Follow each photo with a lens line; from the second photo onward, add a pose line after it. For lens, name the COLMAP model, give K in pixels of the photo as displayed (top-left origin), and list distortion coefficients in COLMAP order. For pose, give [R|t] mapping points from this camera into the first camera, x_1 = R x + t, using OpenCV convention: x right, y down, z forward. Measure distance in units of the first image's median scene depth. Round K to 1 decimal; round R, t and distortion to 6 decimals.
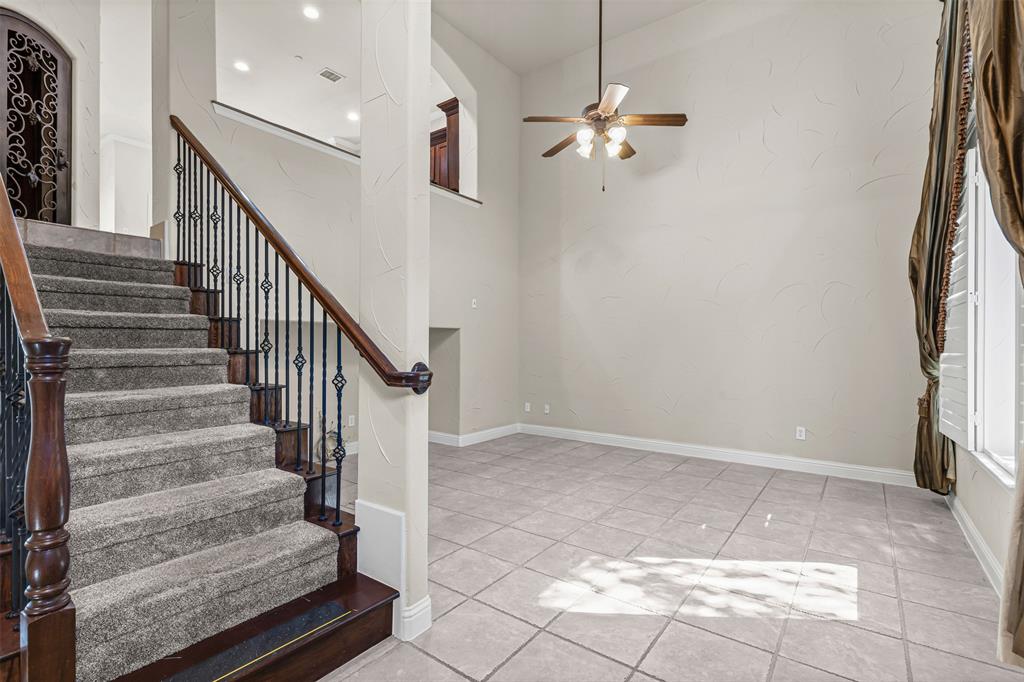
lens RADIAL K [[475.2, 0, 508.5], [0, 475.2, 342.1], [0, 0, 1]] dist [0.010396, 0.001024]
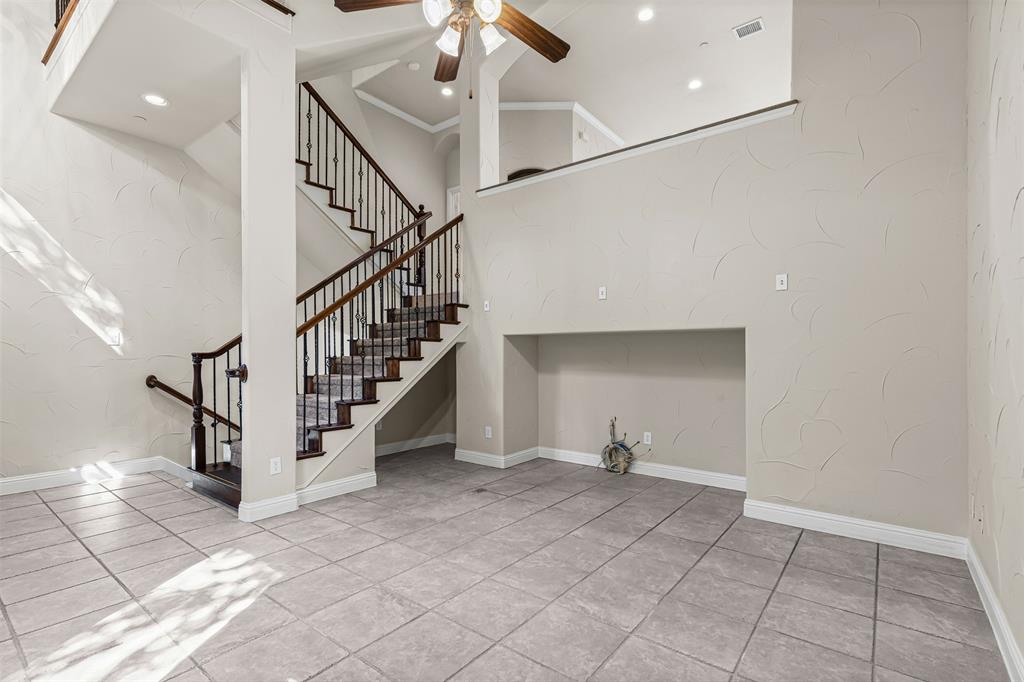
lens RADIAL K [[475.2, 0, 511.3], [0, 475.2, 346.3], [0, 0, 1]] dist [0.010396, 0.001024]
pose [[-0.022171, -0.018234, -0.999588, 0.962787], [0.007441, 0.999803, -0.018403, 0.010843], [0.999726, -0.007846, -0.022031, 1.264728]]
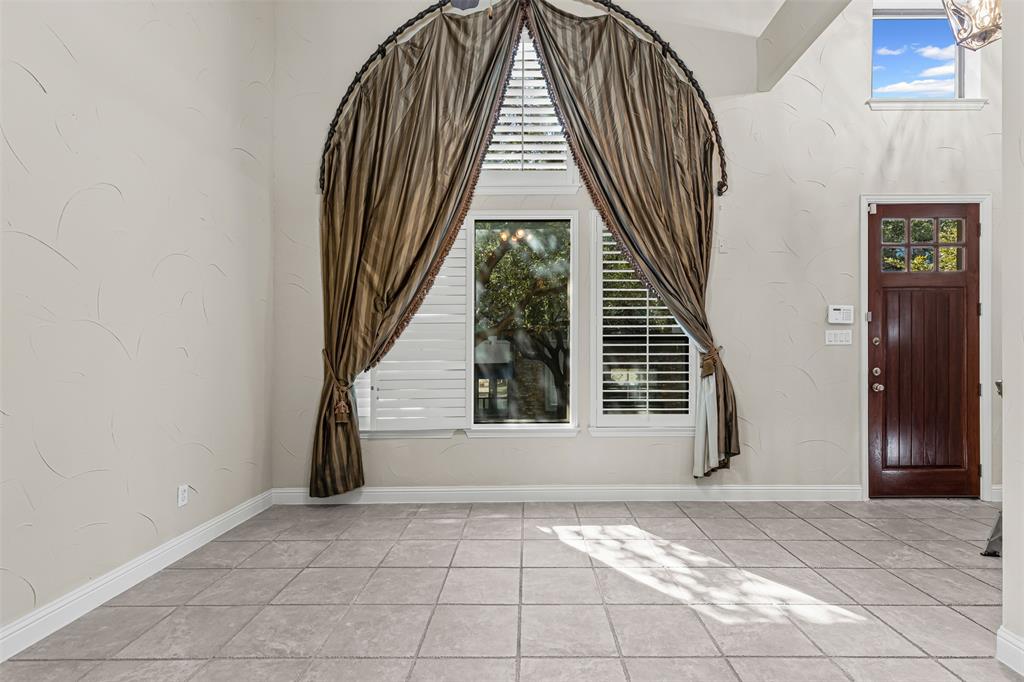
lens RADIAL K [[475.2, 0, 523.3], [0, 475.2, 357.2], [0, 0, 1]] dist [0.010396, 0.001024]
pose [[-0.599351, -0.000086, 0.800487, -0.233607], [-0.009601, 0.999929, -0.007081, 0.015387], [-0.800429, -0.011929, -0.599309, 1.506190]]
